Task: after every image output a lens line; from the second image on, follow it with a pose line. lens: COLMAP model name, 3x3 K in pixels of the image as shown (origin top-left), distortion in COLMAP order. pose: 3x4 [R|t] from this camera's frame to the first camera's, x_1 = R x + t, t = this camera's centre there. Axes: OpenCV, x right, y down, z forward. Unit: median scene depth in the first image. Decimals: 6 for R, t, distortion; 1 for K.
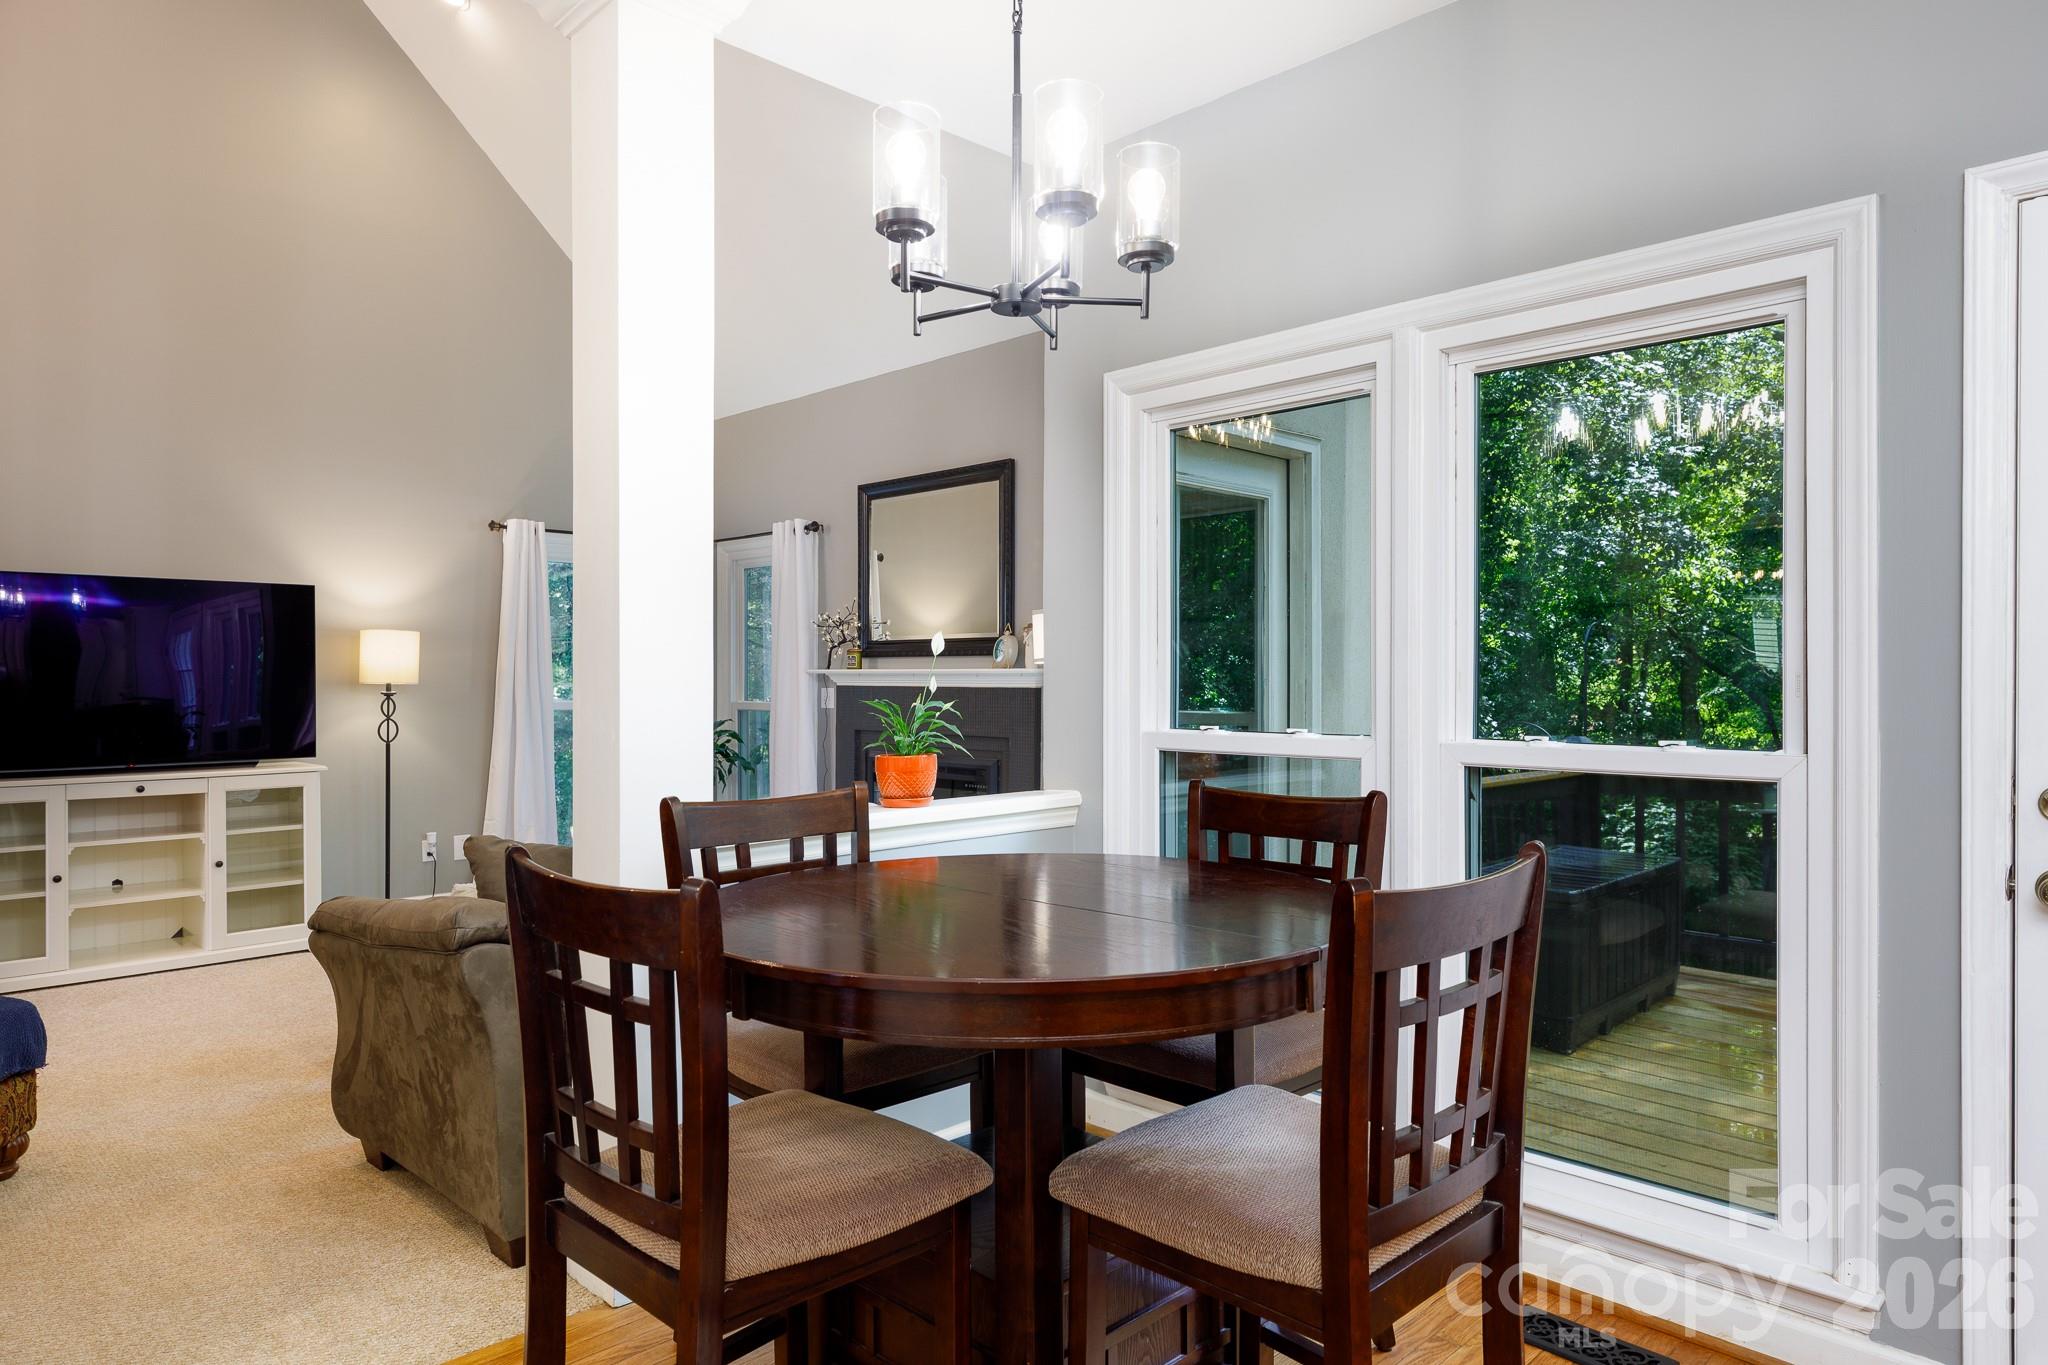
lens RADIAL K [[1256.9, 0, 1024.0], [0, 1256.9, 682.5], [0, 0, 1]] dist [0.007137, 0.001162]
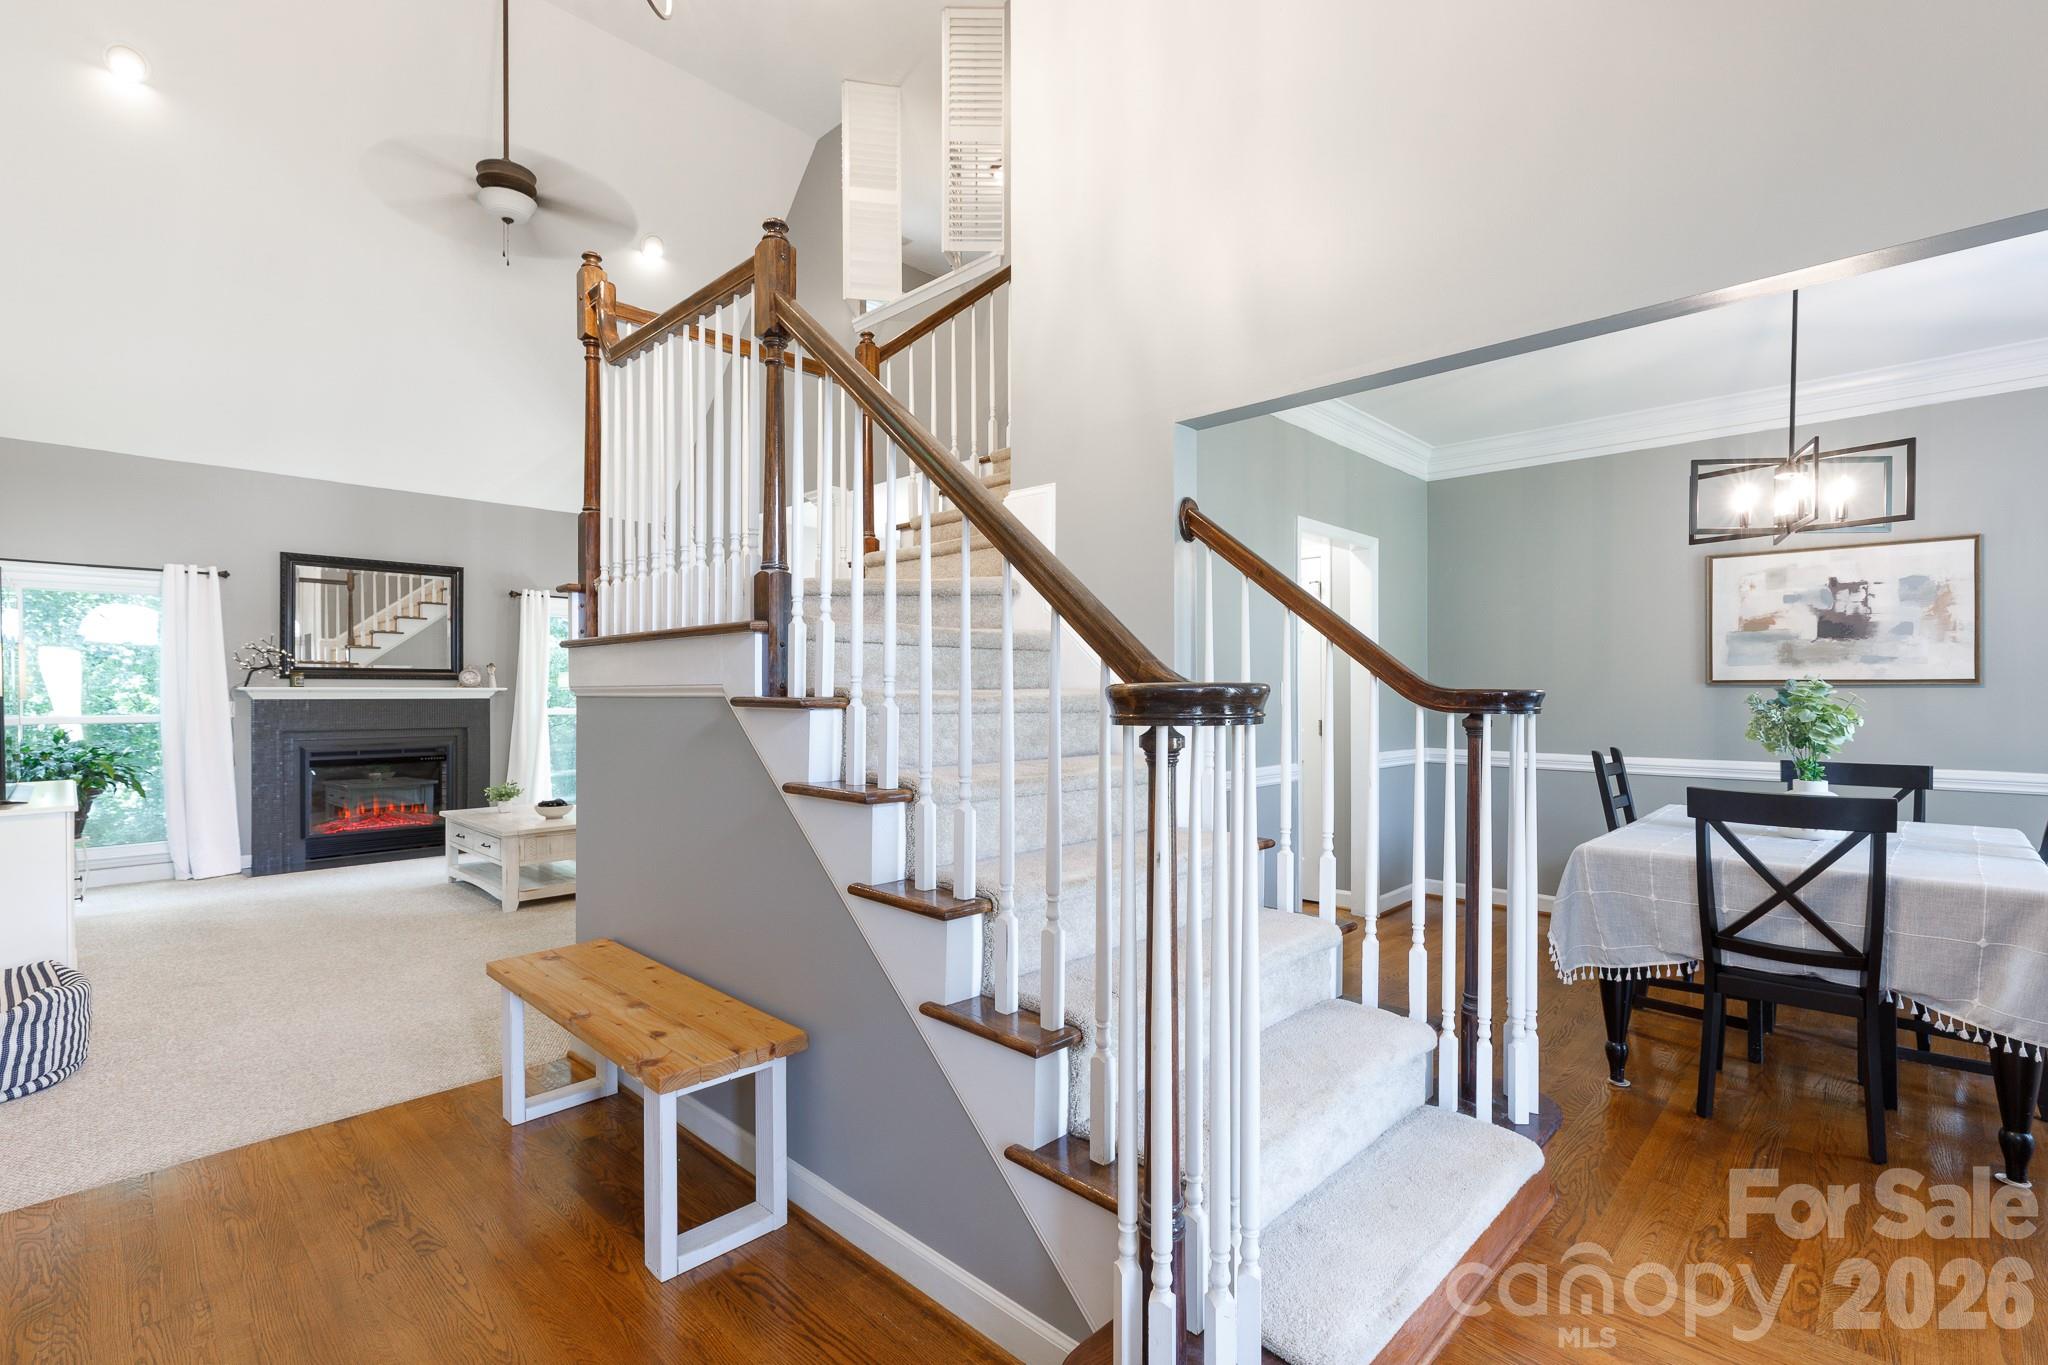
lens RADIAL K [[921.6, 0, 1026.3], [0, 921.6, 668.8], [0, 0, 1]] dist [0.001004, -0.000731]
pose [[-0.010725, 0.024698, 0.999637, -1.272538], [0.002624, 0.999692, -0.024671, -0.004043], [-0.999939, 0.002359, -0.010786, 0.229405]]
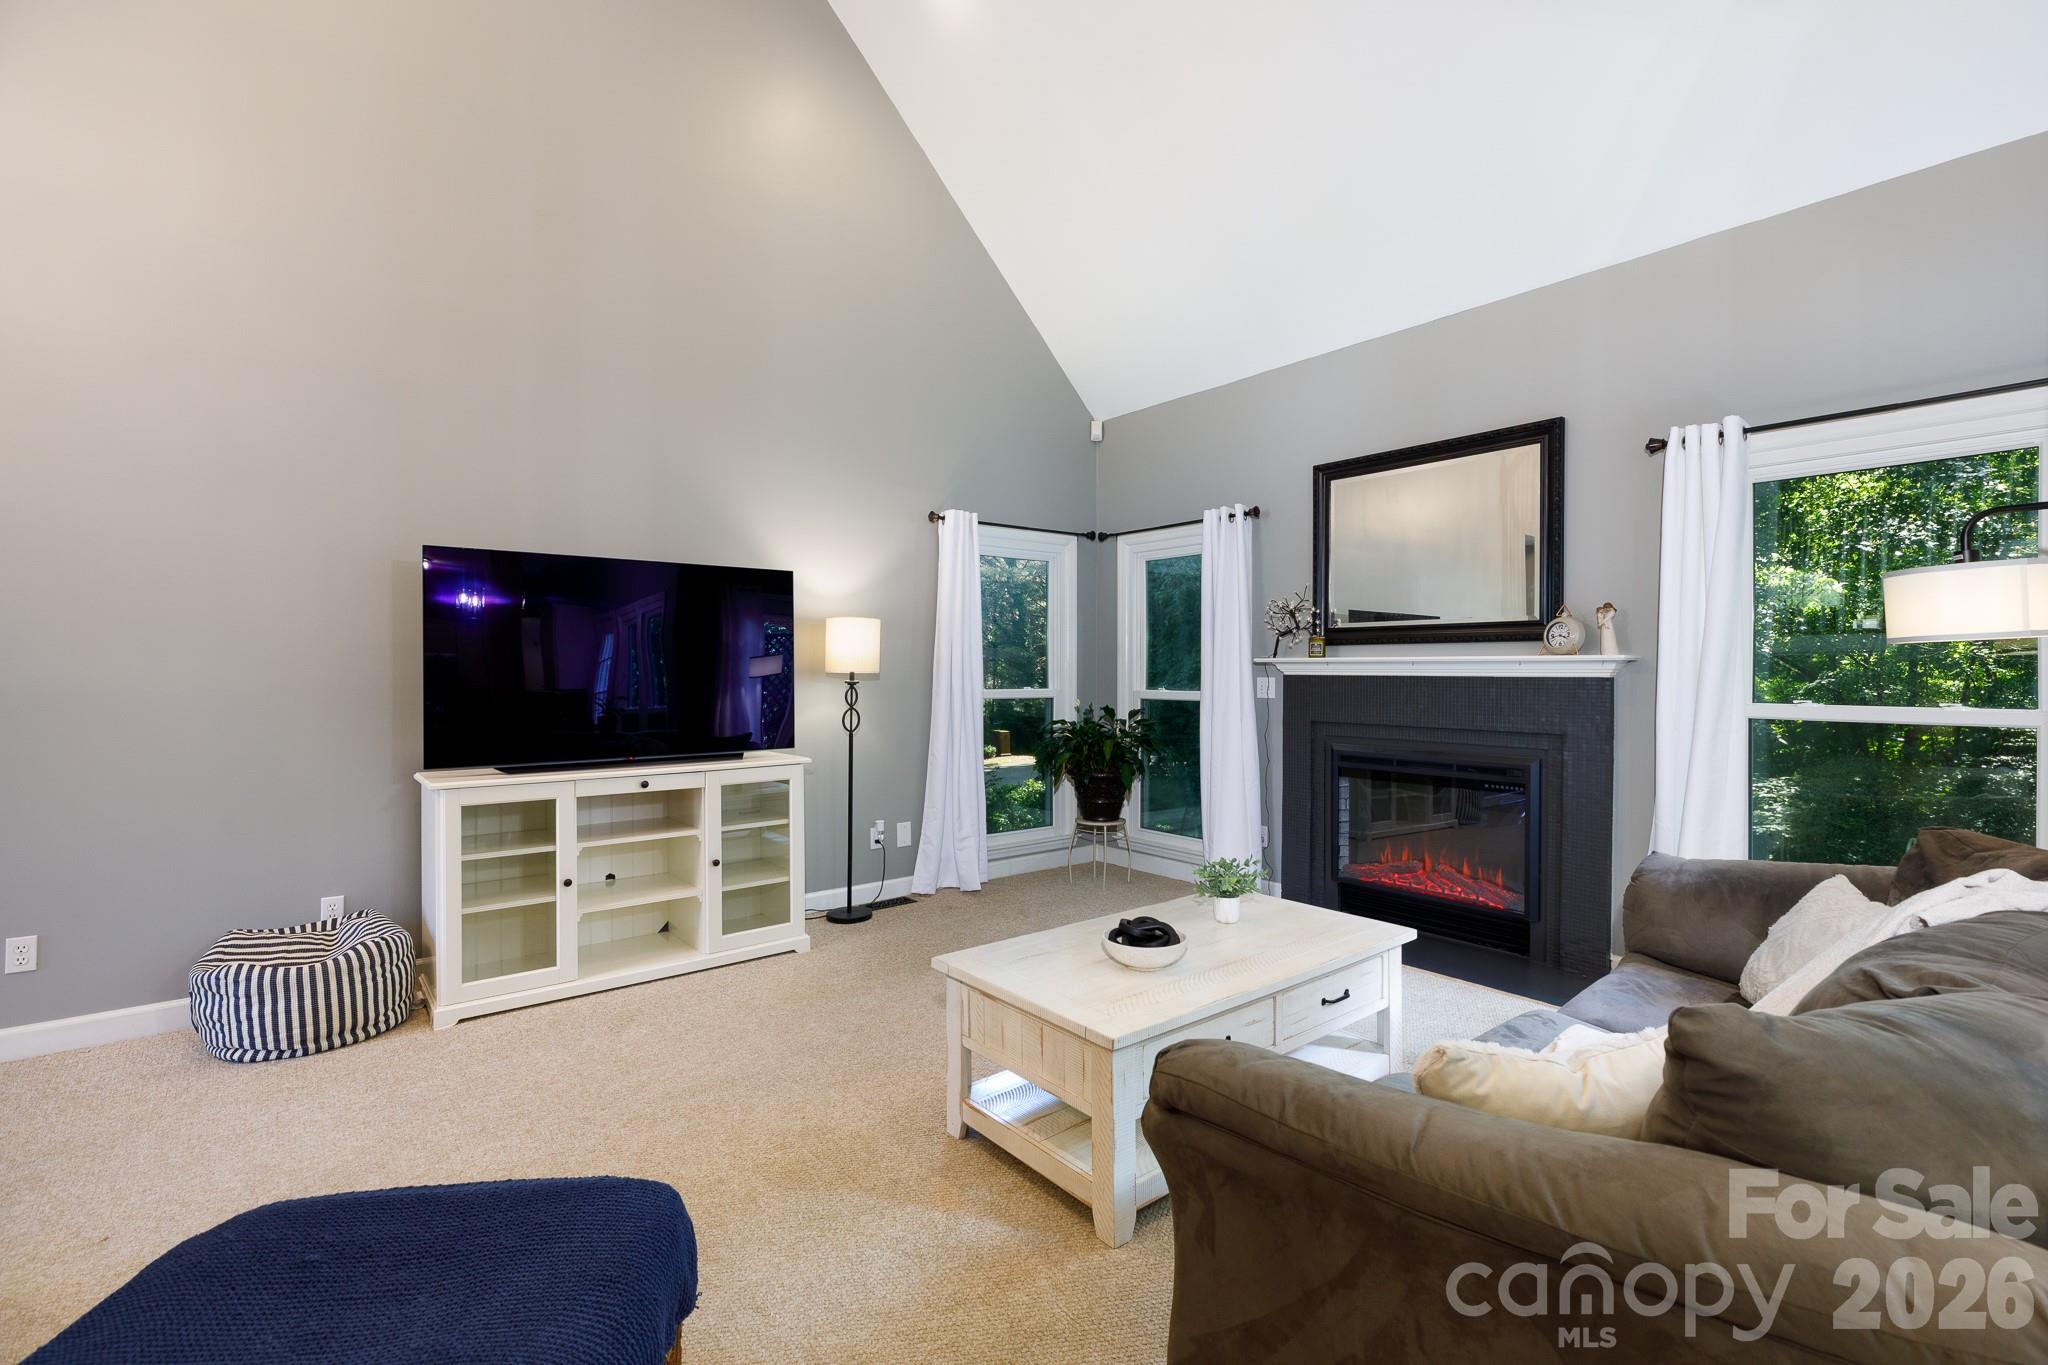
lens RADIAL K [[921.6, 0, 1026.3], [0, 921.6, 668.8], [0, 0, 1]] dist [0.001004, -0.000731]
pose [[0.994071, -0.000335, -0.108731, -0.307224], [-0.000244, 0.999986, -0.005310, 0.001865], [0.108731, 0.005306, 0.994057, 0.312405]]
